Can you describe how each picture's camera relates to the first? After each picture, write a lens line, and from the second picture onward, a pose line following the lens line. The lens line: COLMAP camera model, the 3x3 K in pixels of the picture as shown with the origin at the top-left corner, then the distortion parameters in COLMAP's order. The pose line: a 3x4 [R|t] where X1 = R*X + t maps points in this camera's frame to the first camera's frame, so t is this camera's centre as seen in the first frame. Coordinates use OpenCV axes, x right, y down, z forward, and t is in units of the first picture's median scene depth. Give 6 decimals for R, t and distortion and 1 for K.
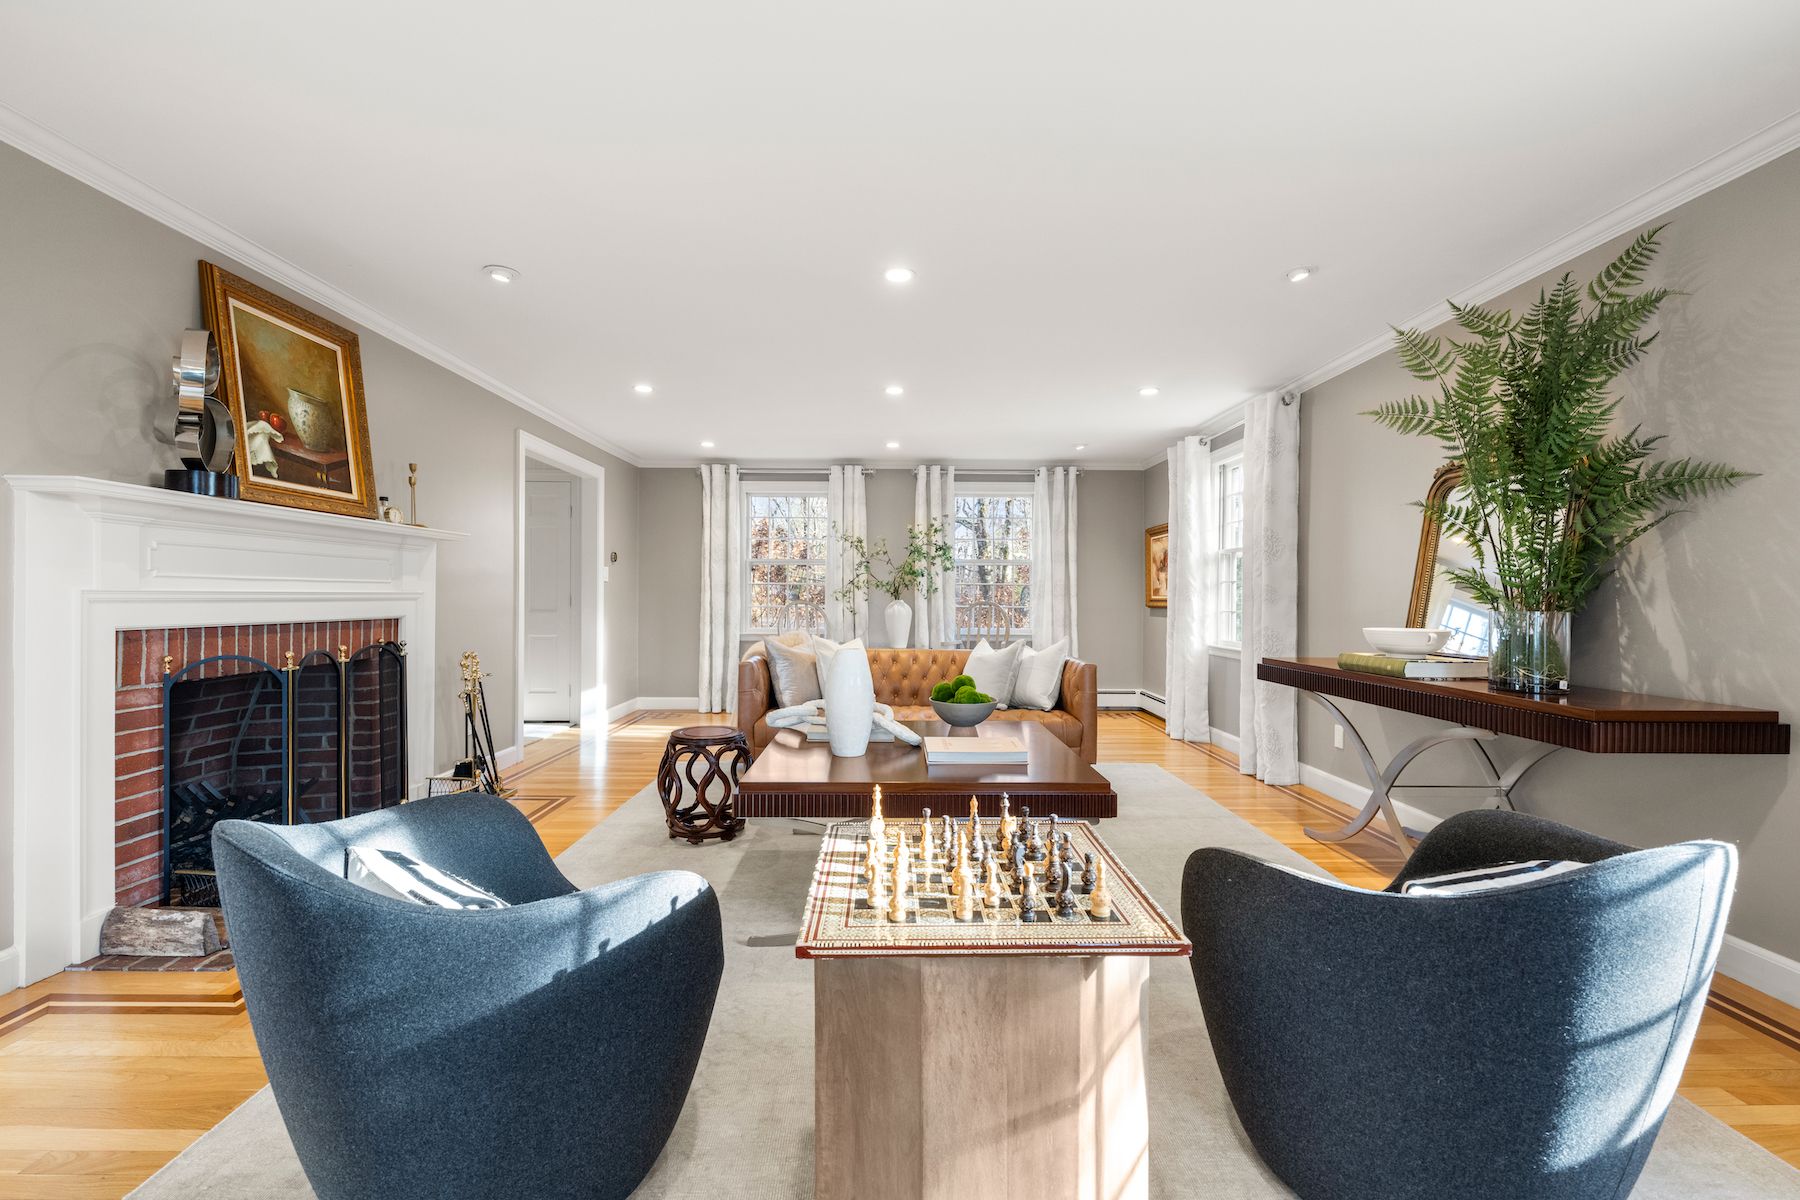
lens RADIAL K [[750.2, 0, 894.9], [0, 750.2, 595.5], [0, 0, 1]] dist [0.001719, -0.000500]
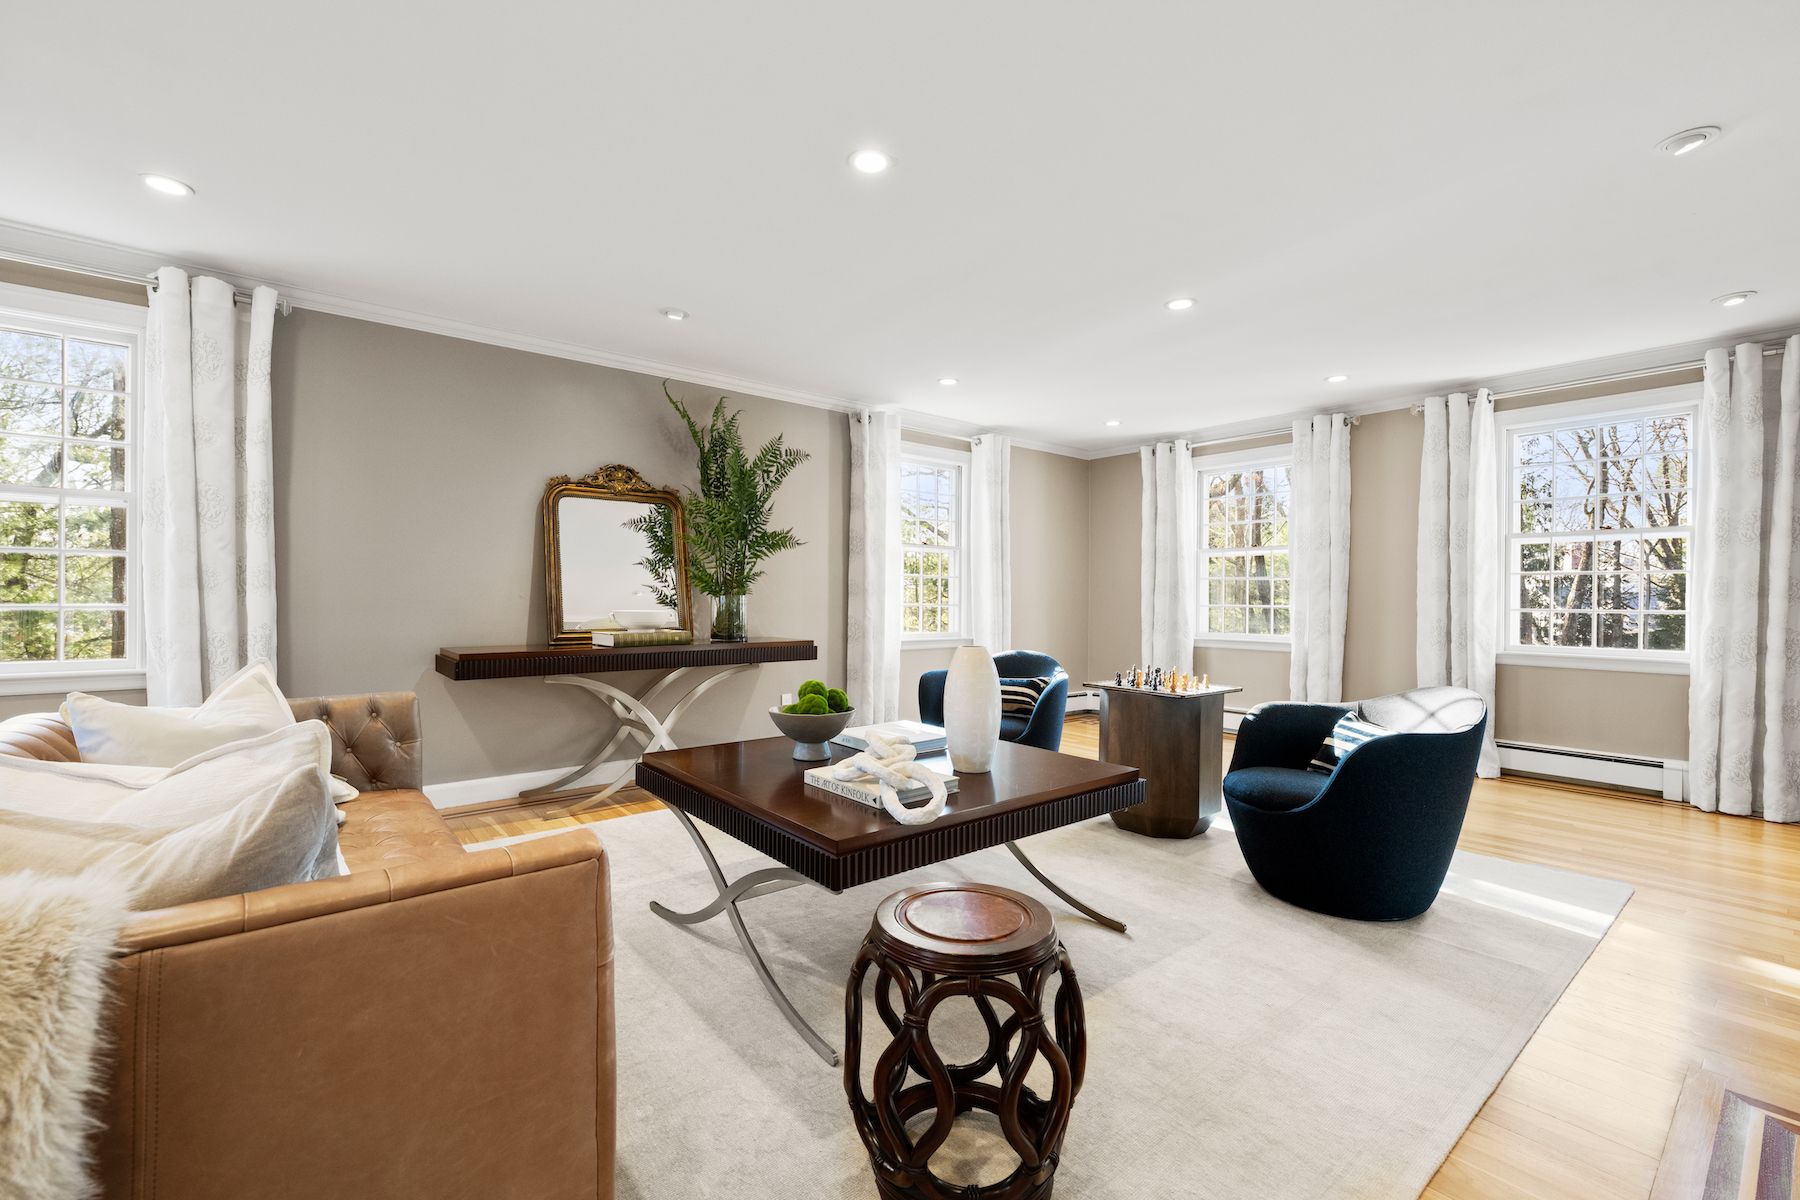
lens RADIAL K [[758.5, 0, 893.5], [0, 758.5, 595.2], [0, 0, 1]] dist [-0.000562, 0.000144]
pose [[-0.625482, -0.005623, 0.780218, -0.623964], [-0.010731, 0.999941, -0.001396, 0.013973], [-0.780165, -0.009245, -0.625506, 1.487106]]
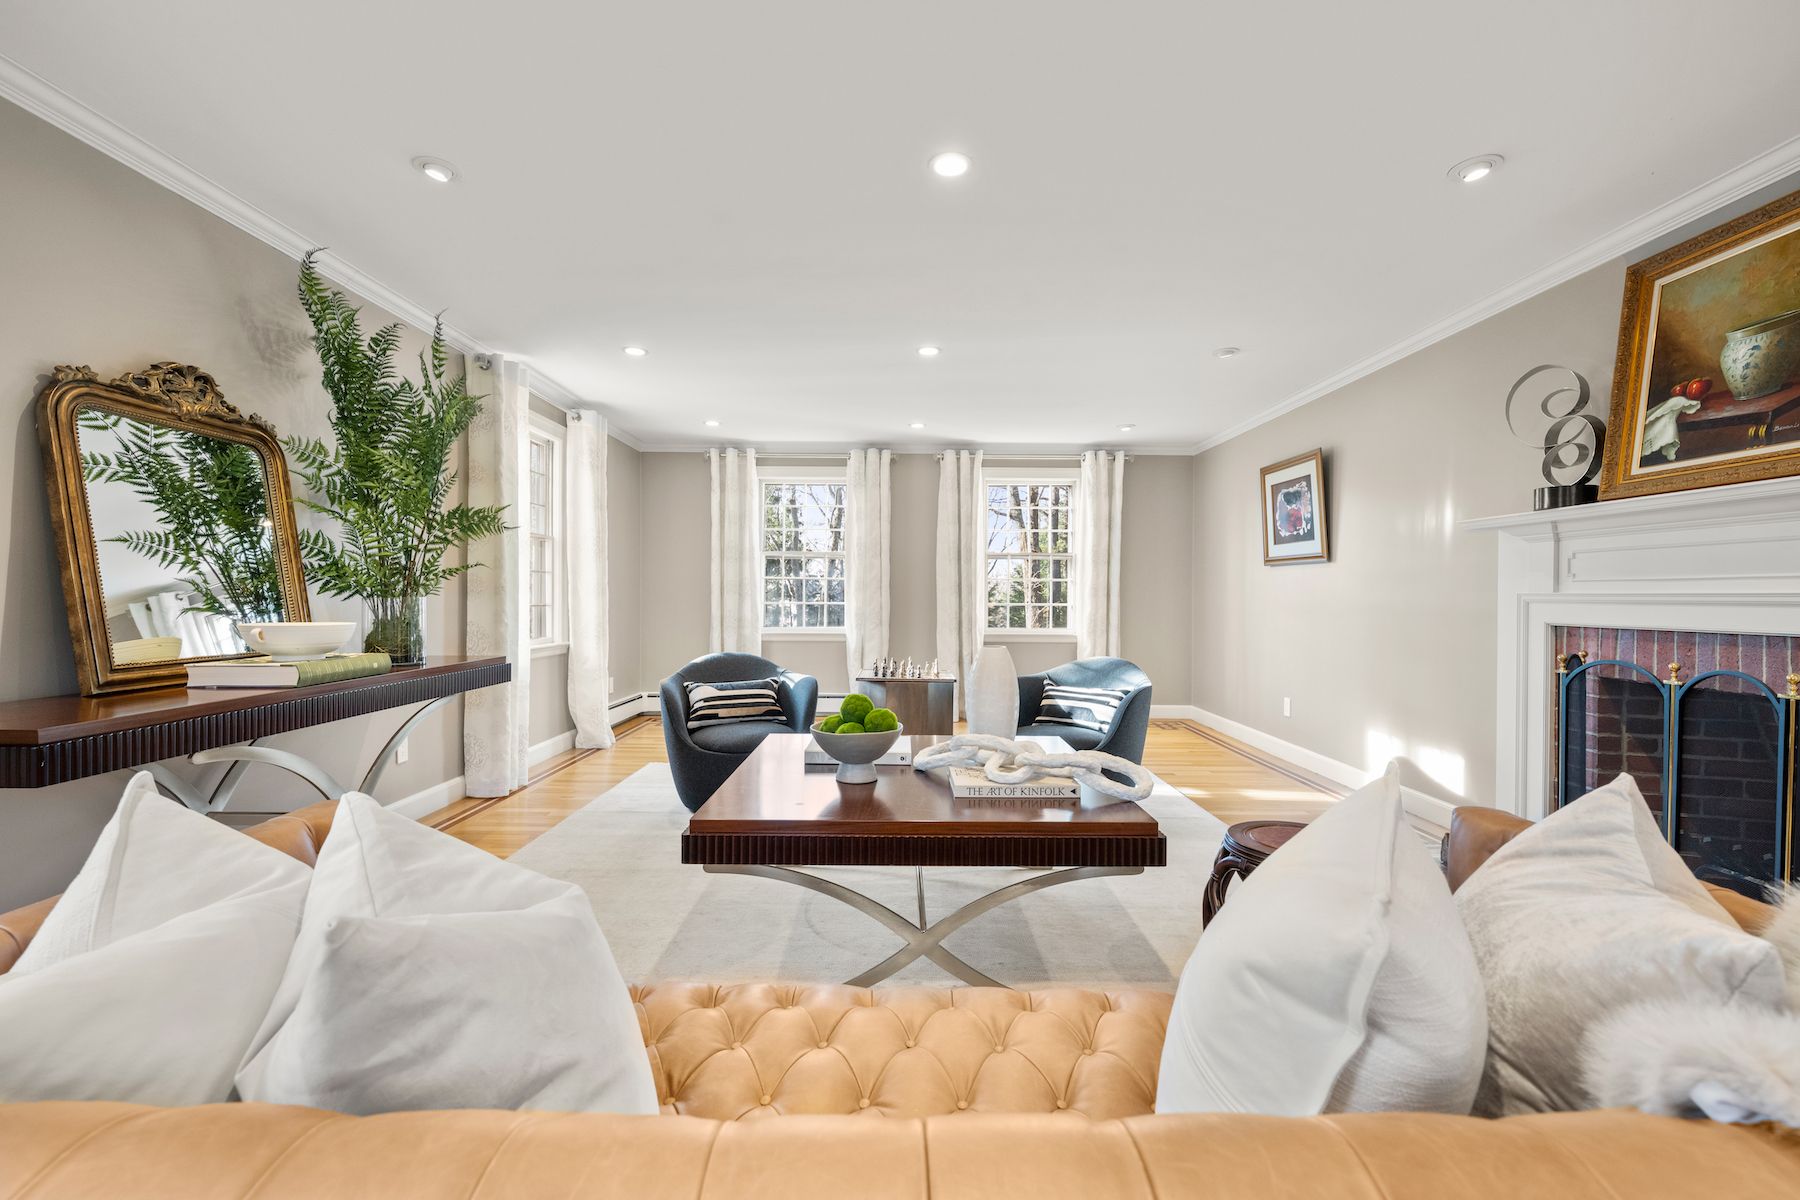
lens RADIAL K [[756.4, 0, 900.0], [0, 756.4, 600.0], [0, 0, 1]] dist [-0.001601, 0.000018]
pose [[-0.999931, -0.011087, 0.003847, 0.048990], [-0.011070, 0.999929, 0.004459, 0.008489], [-0.003897, 0.004416, -0.999983, 1.798168]]
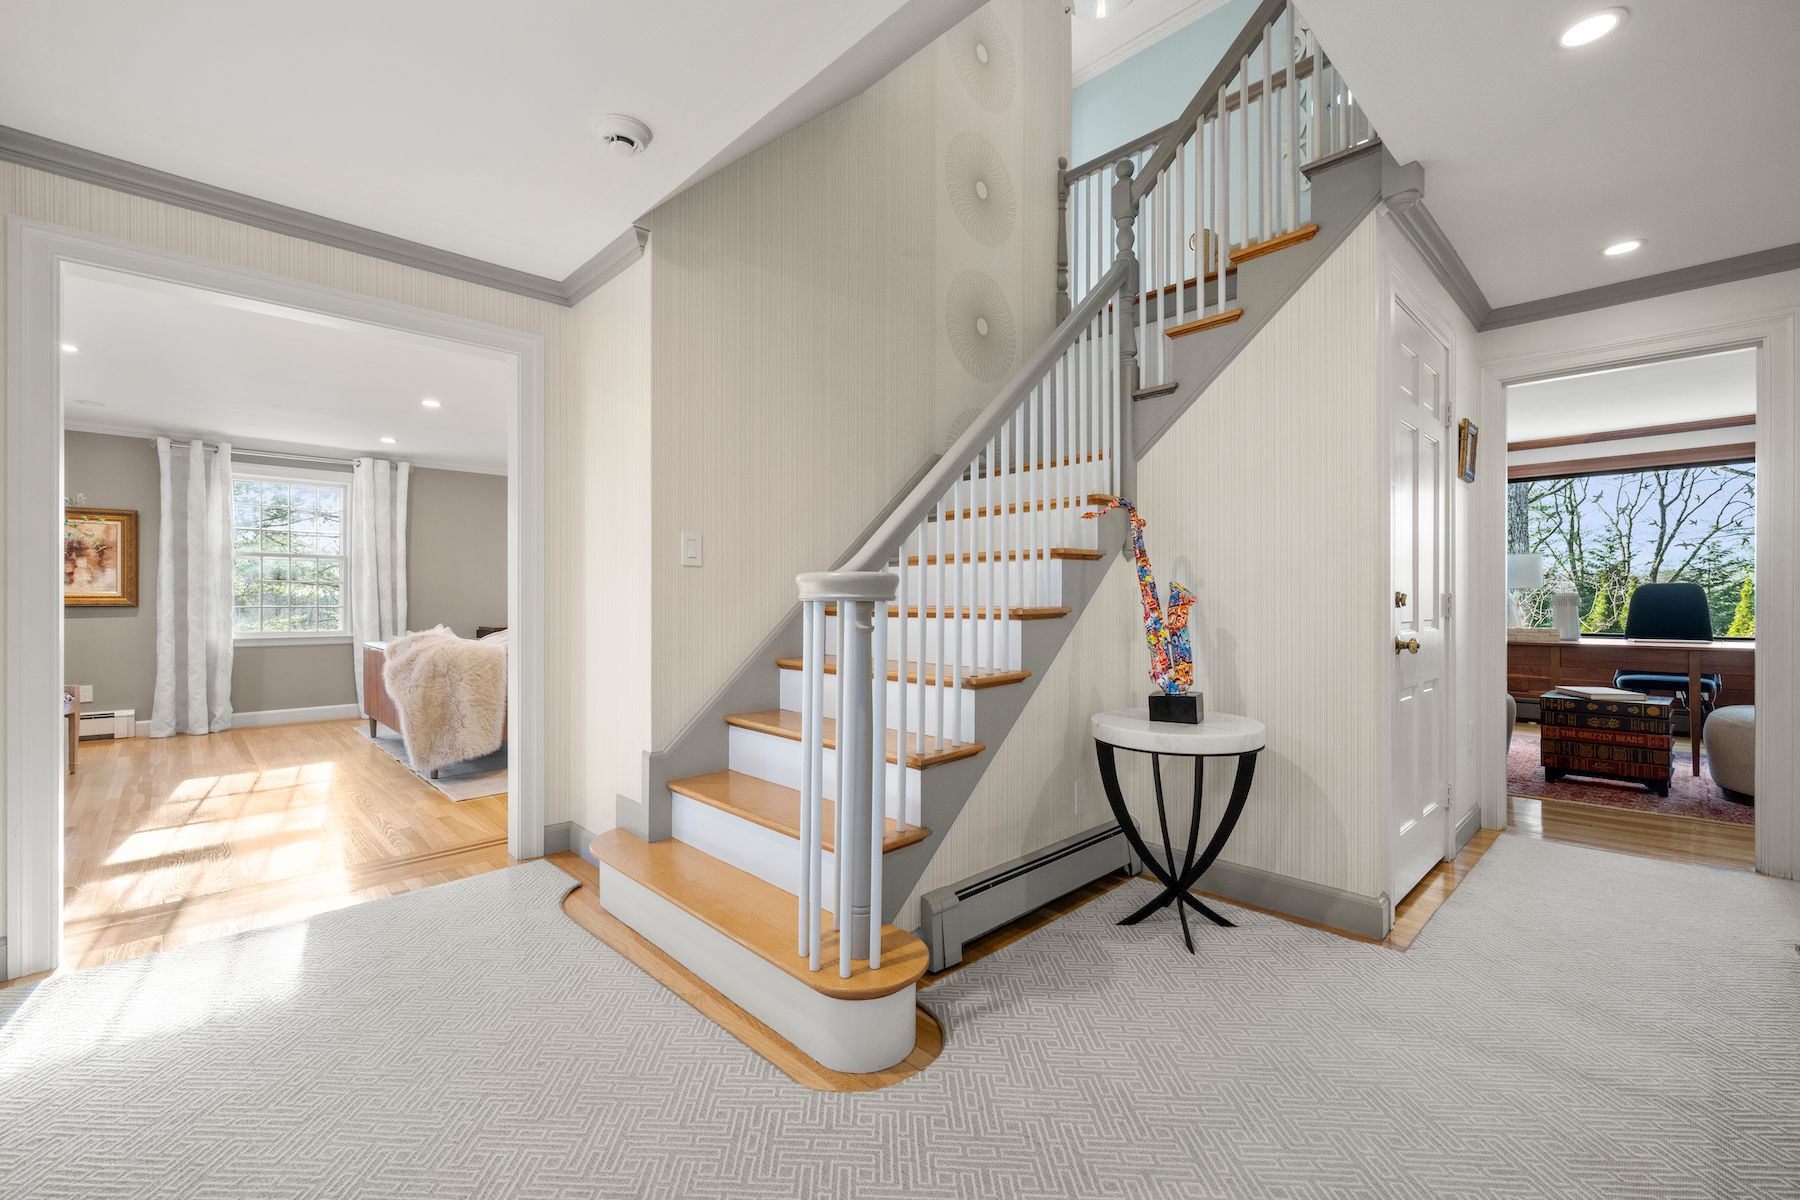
lens RADIAL K [[758.5, 0, 893.5], [0, 758.5, 595.2], [0, 0, 1]] dist [-0.000562, 0.000144]
pose [[-0.690521, -0.000749, 0.723312, -1.983767], [-0.005218, 0.999979, -0.003946, 0.004550], [-0.723294, -0.006499, -0.690510, 2.036808]]
